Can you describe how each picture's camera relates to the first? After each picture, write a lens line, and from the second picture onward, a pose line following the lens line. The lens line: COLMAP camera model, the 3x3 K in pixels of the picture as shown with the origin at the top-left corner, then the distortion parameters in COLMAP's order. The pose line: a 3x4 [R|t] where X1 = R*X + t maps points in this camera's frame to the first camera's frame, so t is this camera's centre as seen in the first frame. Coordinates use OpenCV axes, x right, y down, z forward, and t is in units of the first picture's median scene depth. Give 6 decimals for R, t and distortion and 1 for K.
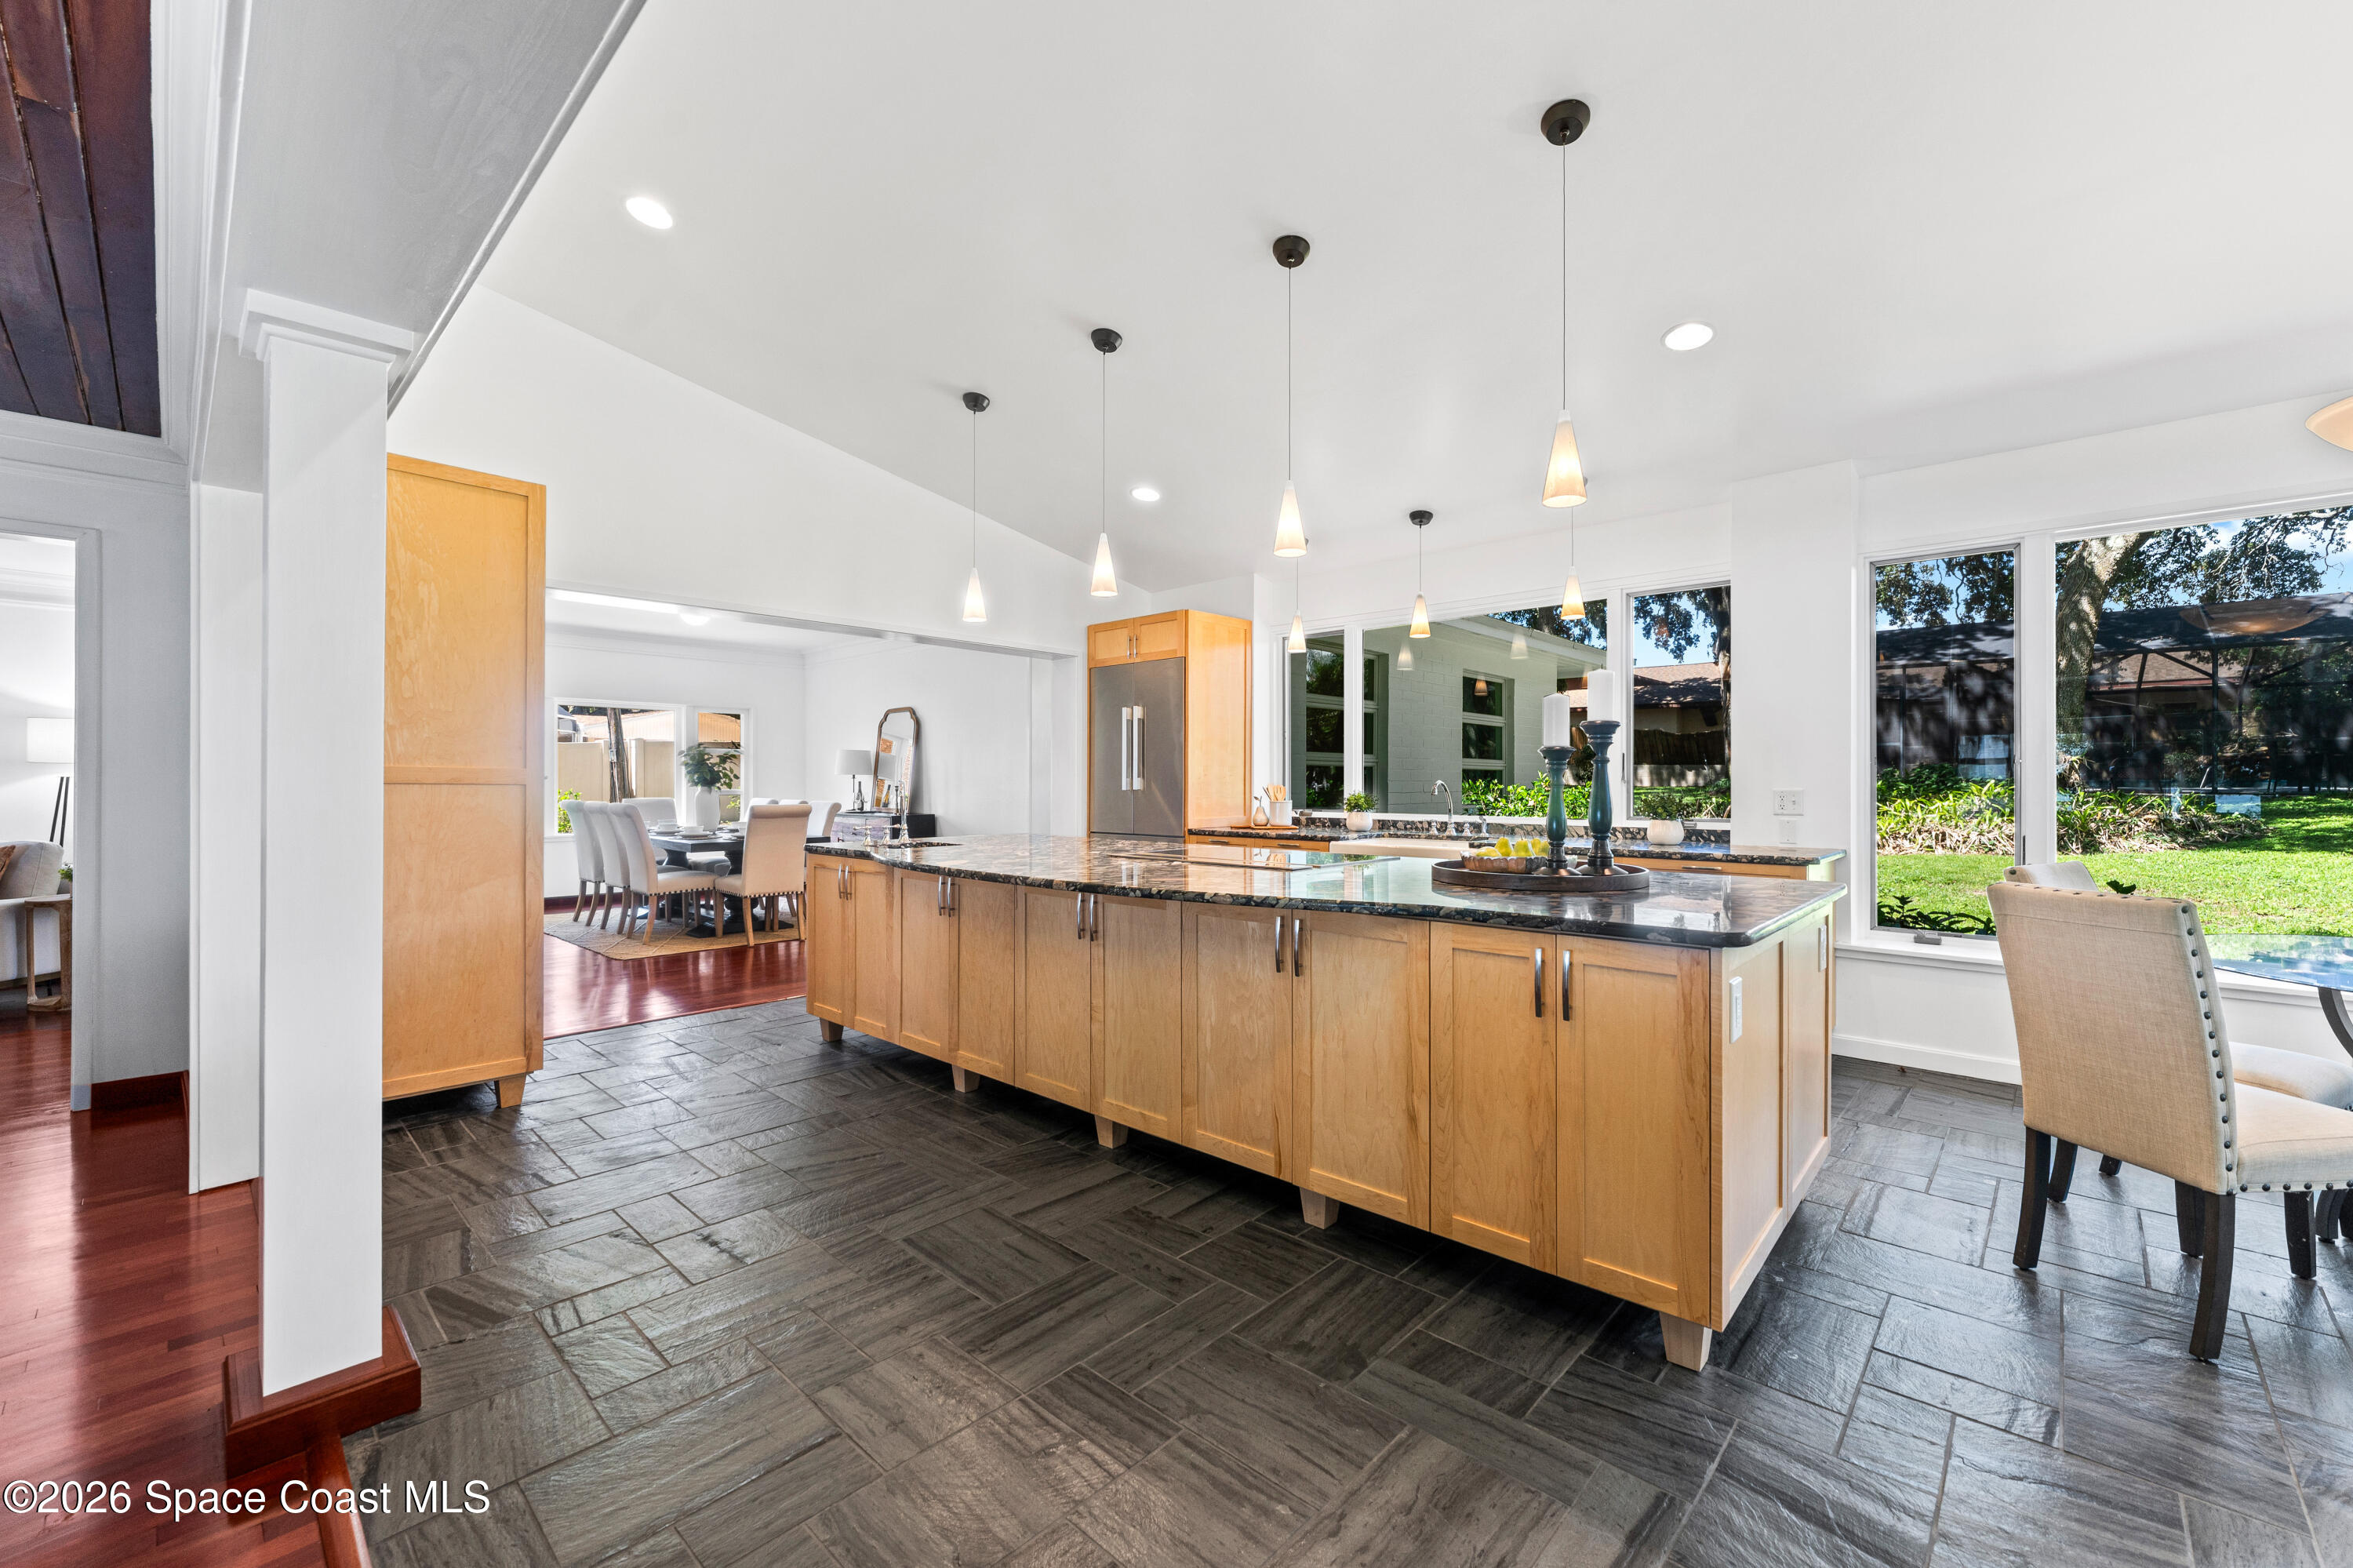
lens RADIAL K [[945.7, 0, 1182.4], [0, 945.7, 803.5], [0, 0, 1]] dist [-0.003605, -0.000310]
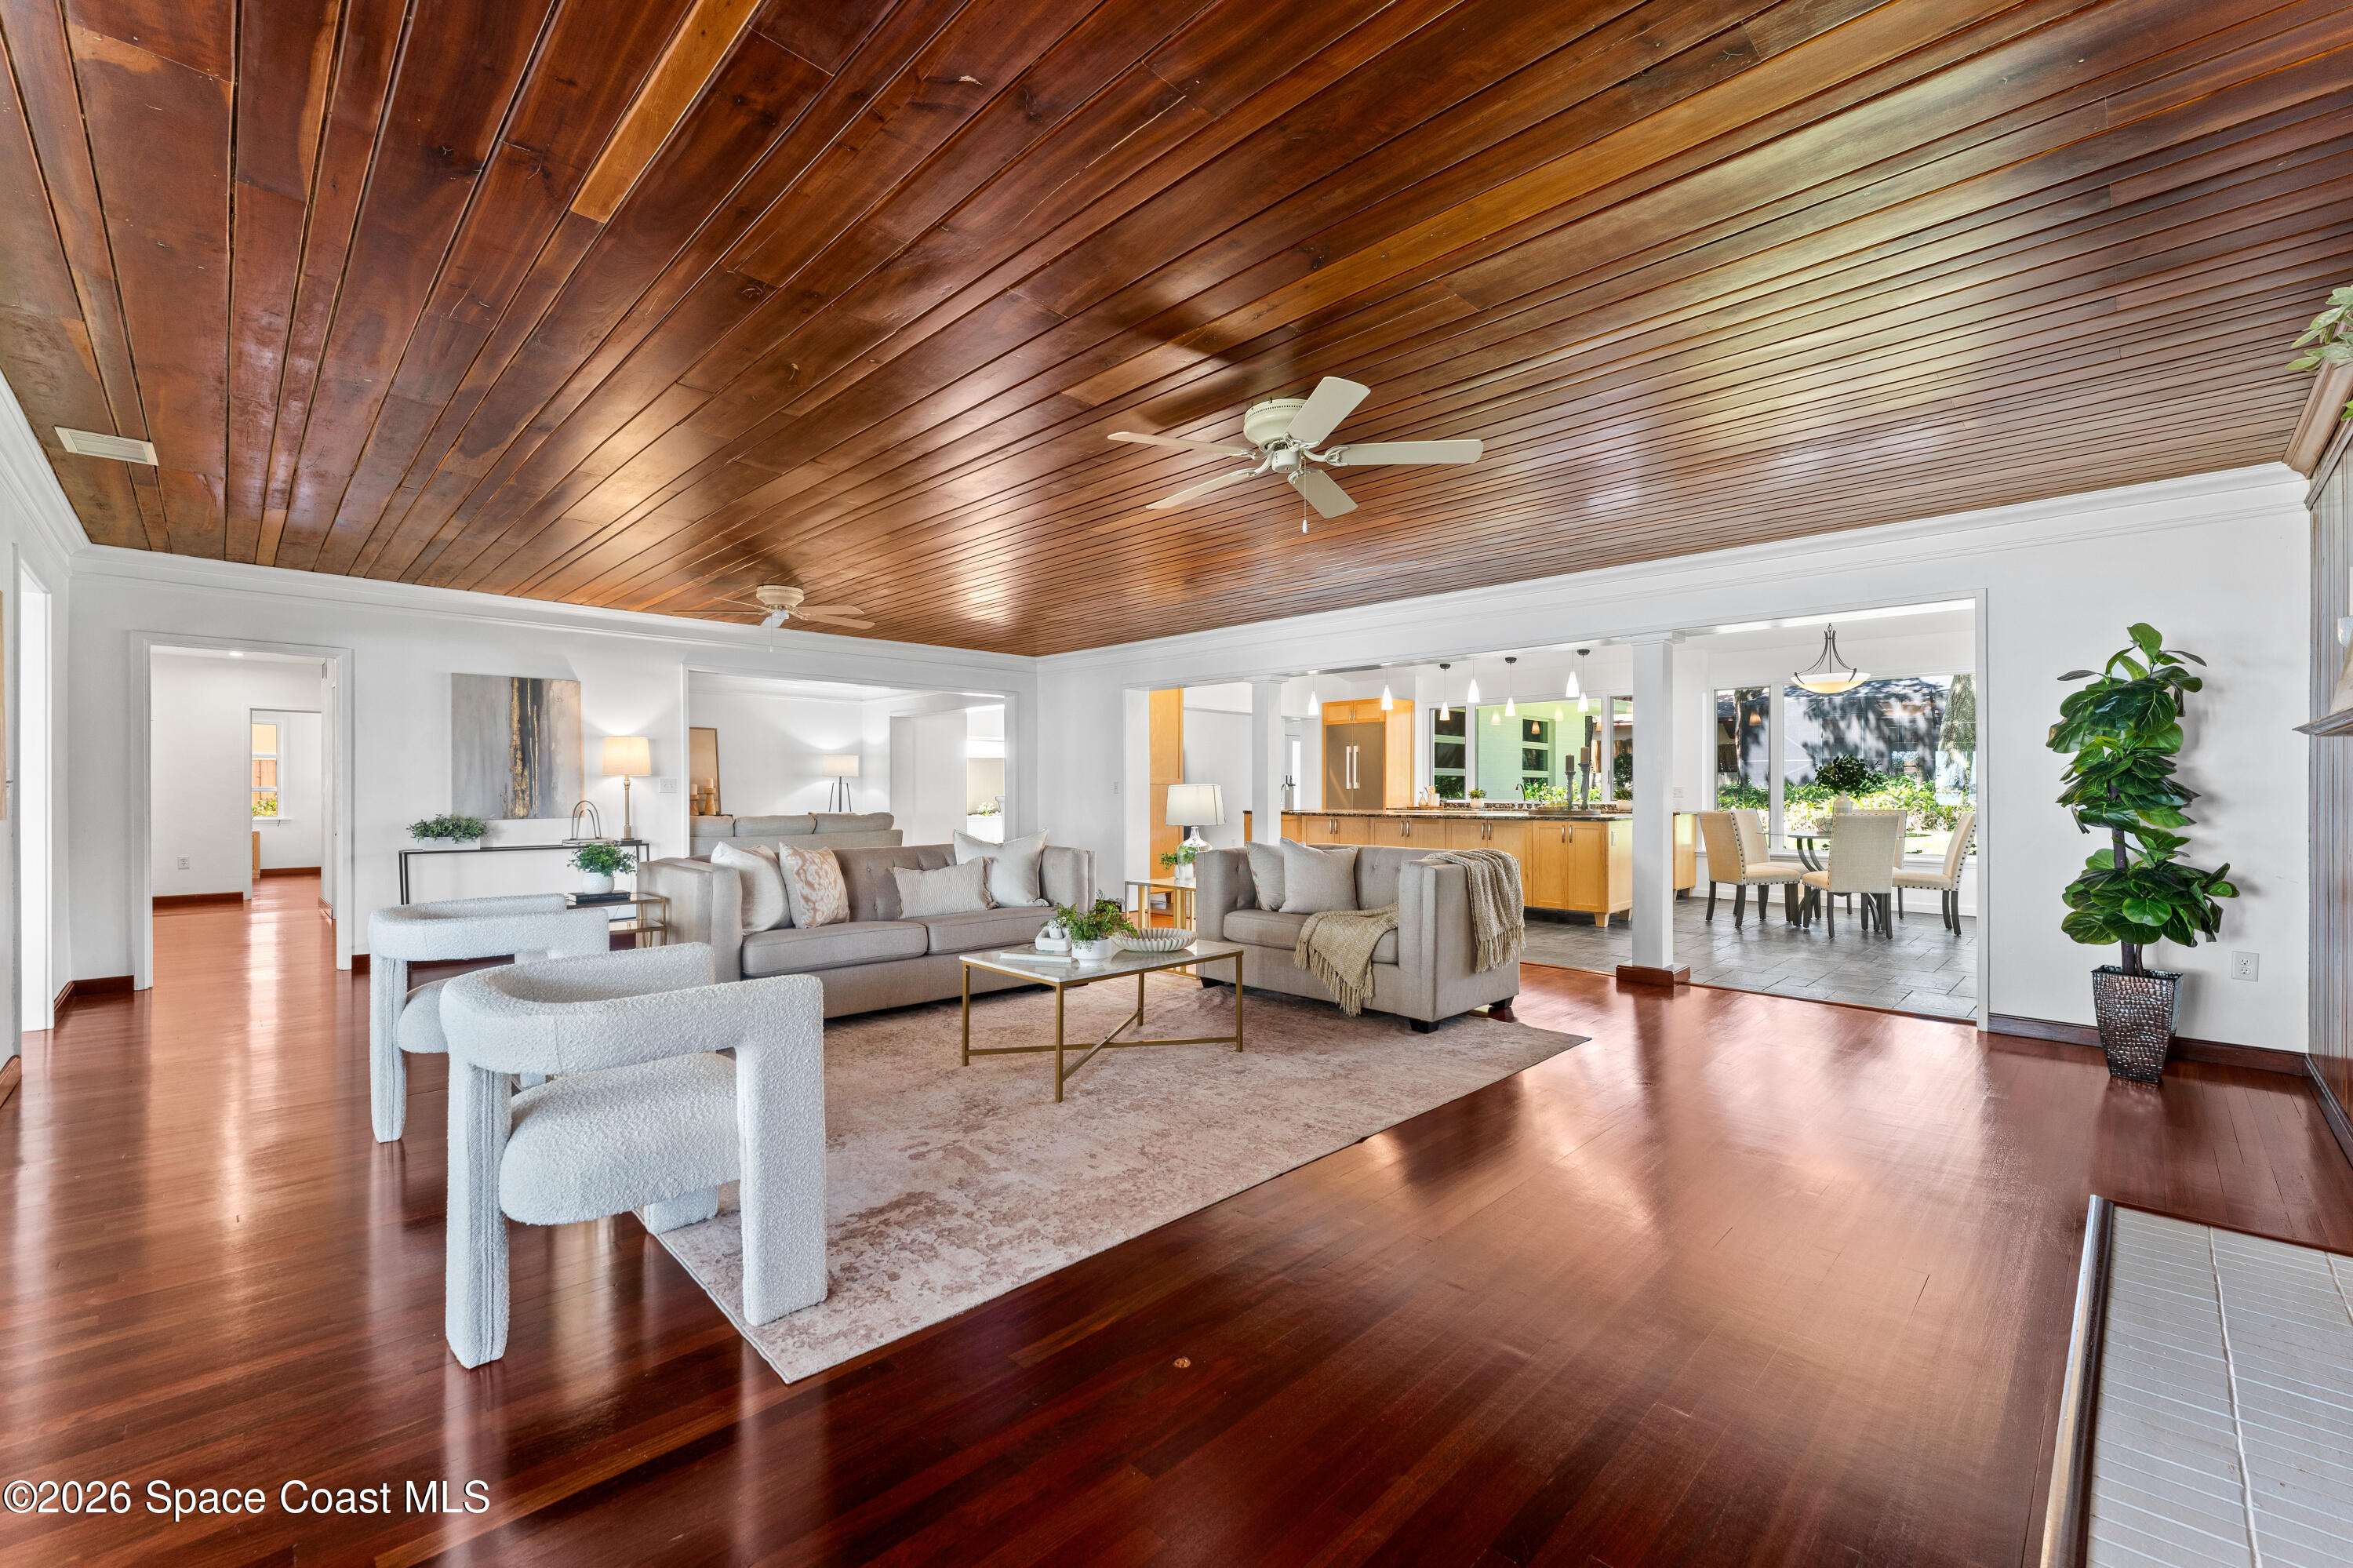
lens RADIAL K [[945.7, 0, 1177.5], [0, 945.7, 789.3], [0, 0, 1]] dist [-0.003605, -0.000310]
pose [[0.999048, -0.002763, -0.043535, -0.328404], [0.001726, 0.999714, -0.023846, 0.031273], [0.043588, 0.023749, 0.998767, -0.936311]]
